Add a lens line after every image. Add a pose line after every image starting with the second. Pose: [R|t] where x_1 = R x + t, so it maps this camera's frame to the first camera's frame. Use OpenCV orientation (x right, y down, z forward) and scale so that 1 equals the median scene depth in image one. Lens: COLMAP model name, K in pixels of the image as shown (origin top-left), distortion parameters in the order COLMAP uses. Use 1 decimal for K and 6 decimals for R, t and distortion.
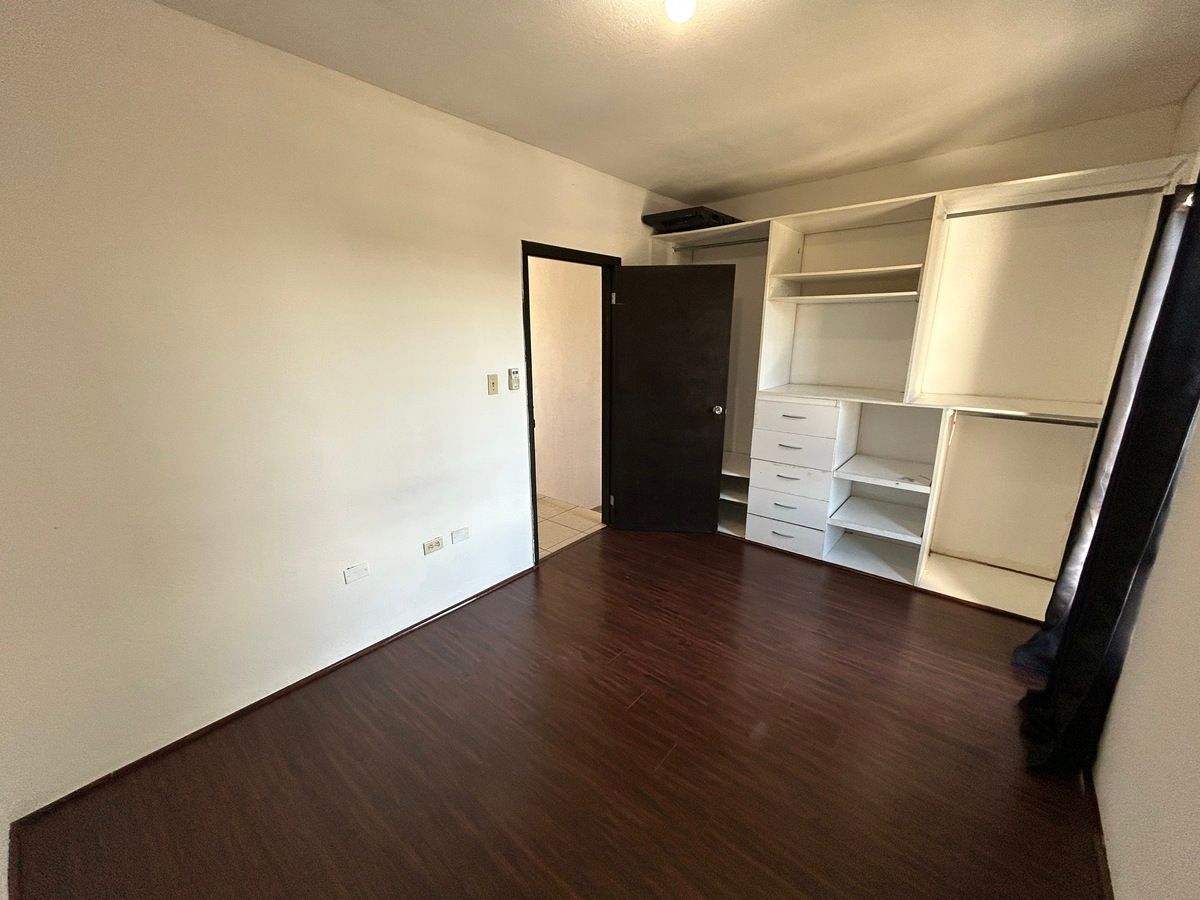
lens RADIAL K [[481.8, 0, 603.6], [0, 481.8, 445.4], [0, 0, 1]] dist [0.004562, 0.001851]
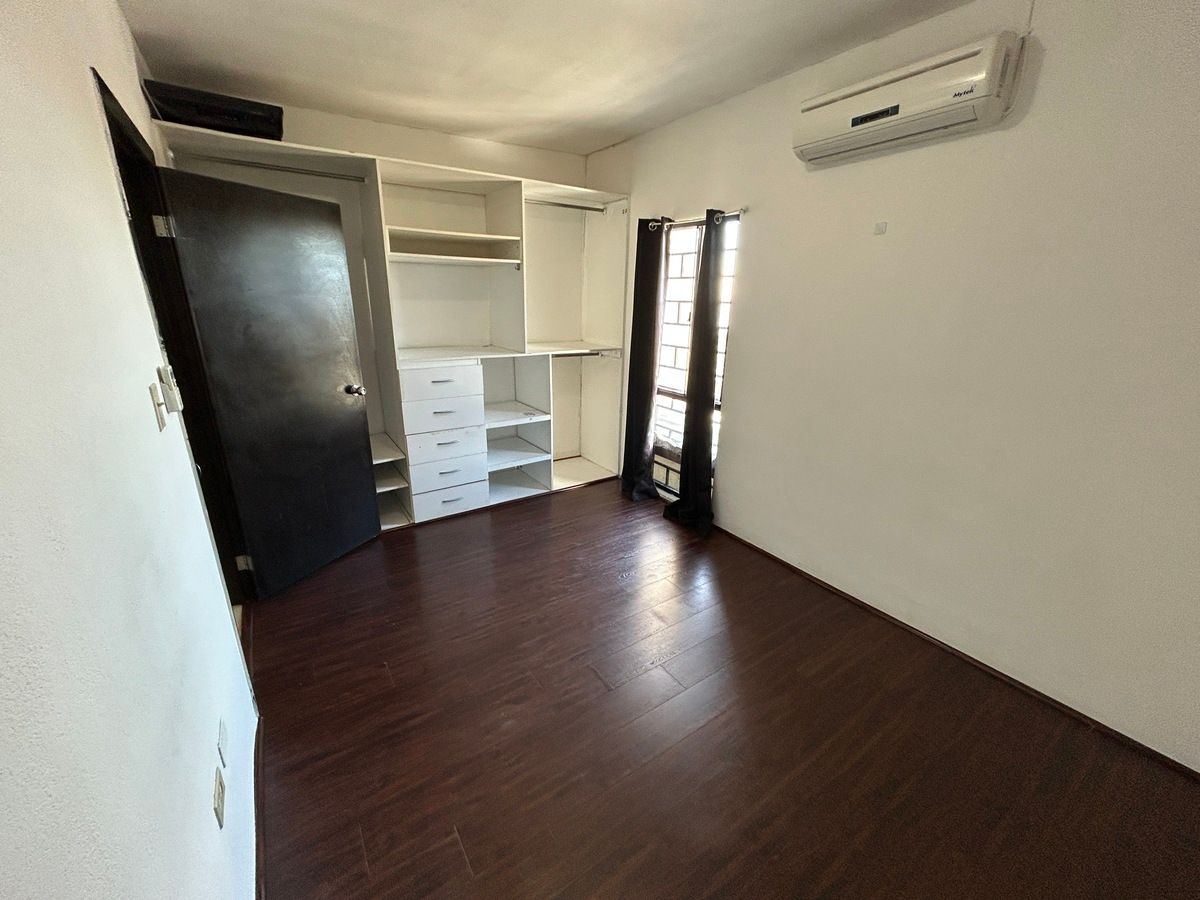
lens RADIAL K [[481.8, 0, 595.9], [0, 481.8, 453.1], [0, 0, 1]] dist [0.004562, 0.001851]
pose [[0.282926, -0.288046, 0.914867, -0.465012], [0.213421, 0.948833, 0.232739, -0.082830], [-0.935096, 0.129404, 0.329925, 0.406130]]
